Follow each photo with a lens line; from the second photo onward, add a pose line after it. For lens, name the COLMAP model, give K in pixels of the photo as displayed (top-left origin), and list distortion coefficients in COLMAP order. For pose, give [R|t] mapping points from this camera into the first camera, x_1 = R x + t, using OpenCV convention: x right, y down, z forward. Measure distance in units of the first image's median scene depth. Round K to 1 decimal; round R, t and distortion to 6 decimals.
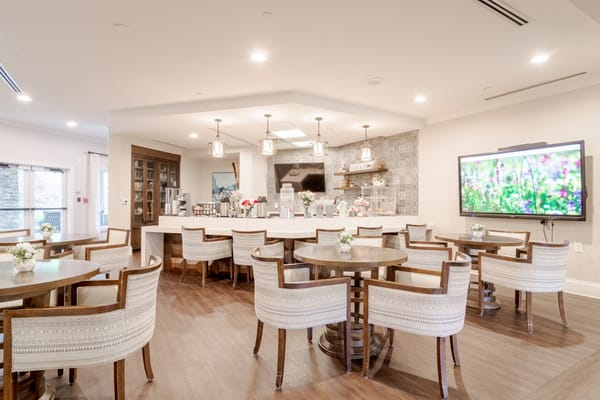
lens RADIAL K [[321.9, 0, 308.9], [0, 321.9, 201.9], [0, 0, 1]] dist [0.001375, 0.000214]
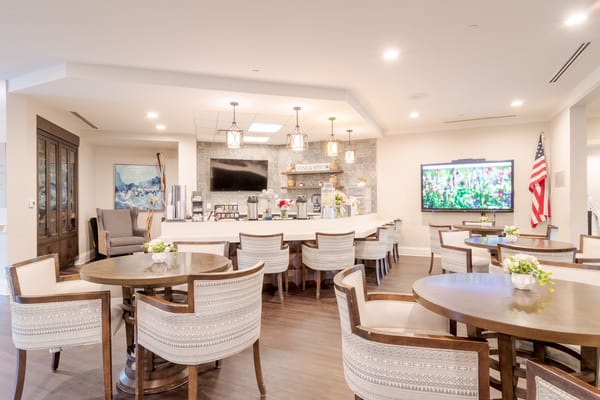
lens RADIAL K [[321.9, 0, 308.9], [0, 321.9, 201.9], [0, 0, 1]] dist [0.001375, 0.000214]
pose [[0.825814, -0.008012, 0.563885, -0.661675], [0.006730, 0.999968, 0.004351, -0.003565], [-0.563902, 0.000202, 0.825842, 0.232104]]
